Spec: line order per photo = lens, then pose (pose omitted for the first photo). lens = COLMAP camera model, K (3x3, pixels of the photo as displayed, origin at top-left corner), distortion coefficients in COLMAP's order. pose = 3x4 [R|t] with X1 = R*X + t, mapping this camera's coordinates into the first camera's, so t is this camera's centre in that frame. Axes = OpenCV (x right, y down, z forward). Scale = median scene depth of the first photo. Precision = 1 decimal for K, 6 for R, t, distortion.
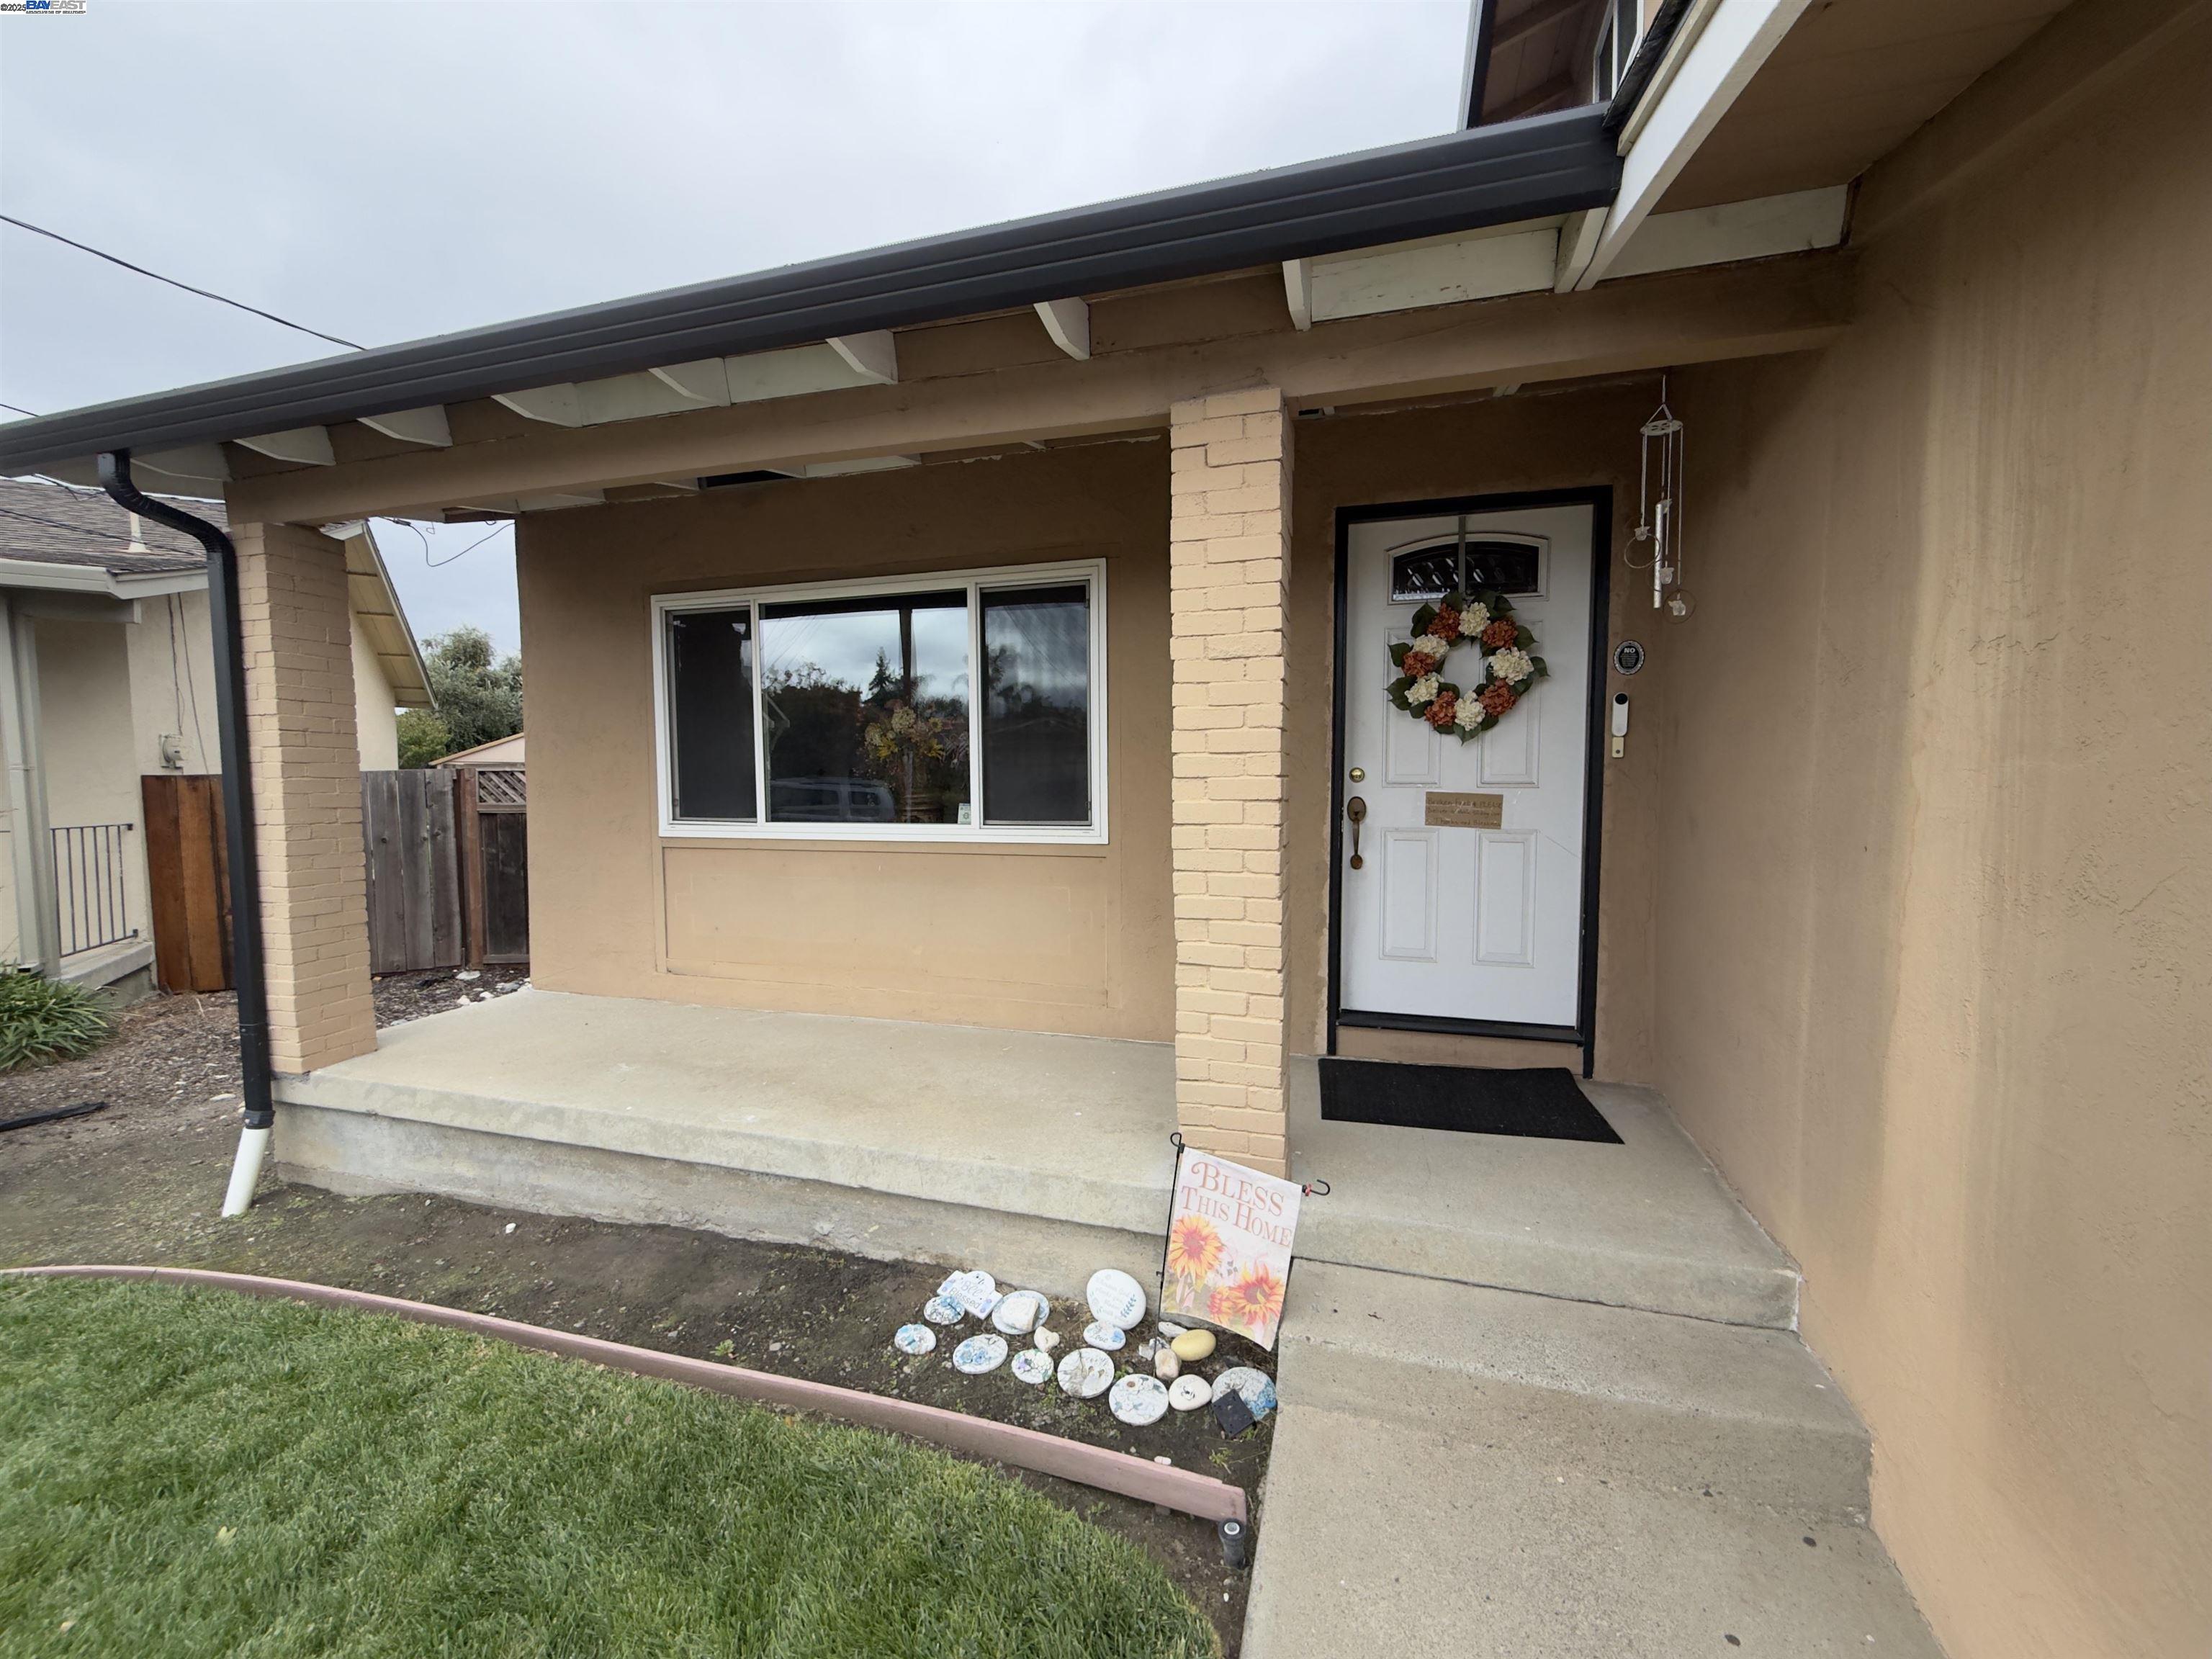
lens RADIAL K [[884.5, 0, 1106.0], [0, 884.5, 829.5], [0, 0, 1]] dist [0.002567, 0.000211]
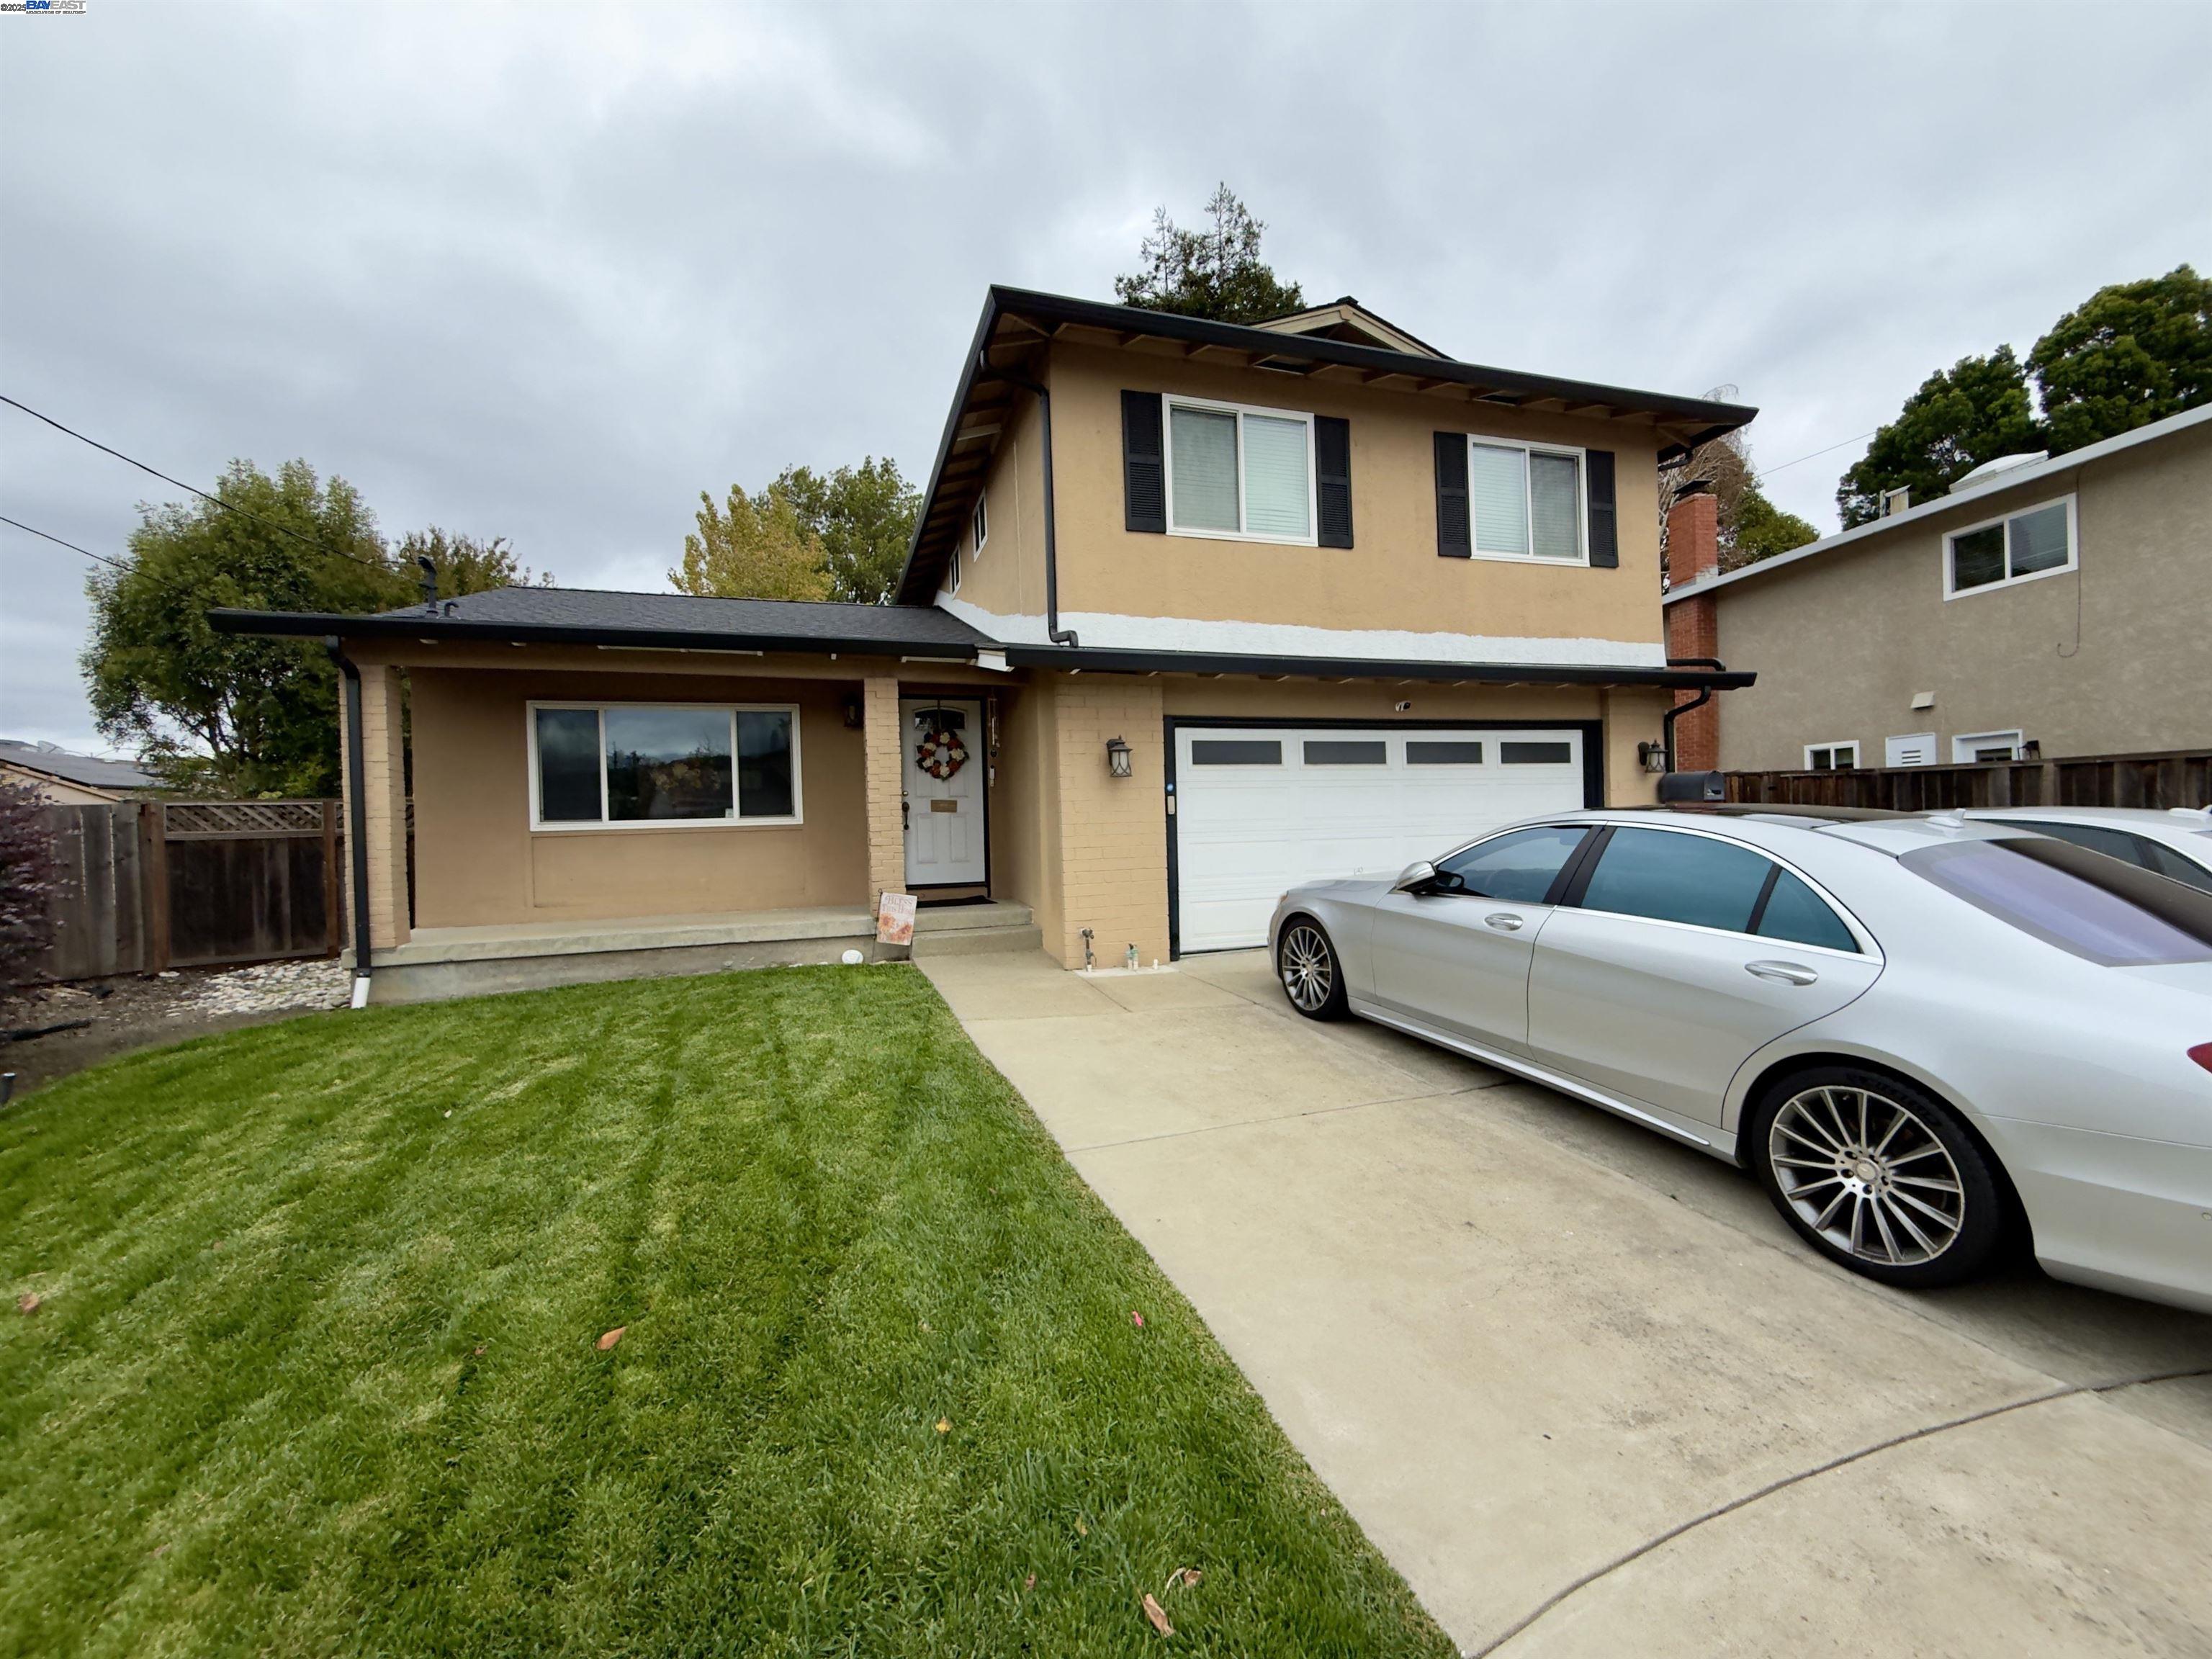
lens RADIAL K [[884.5, 0, 1106.0], [0, 884.5, 829.5], [0, 0, 1]] dist [0.002567, 0.000211]
pose [[0.817462, -0.021043, 0.575599, -0.770722], [0.059143, 0.997117, -0.047542, 0.211960], [-0.572939, 0.072906, 0.816349, -1.531233]]
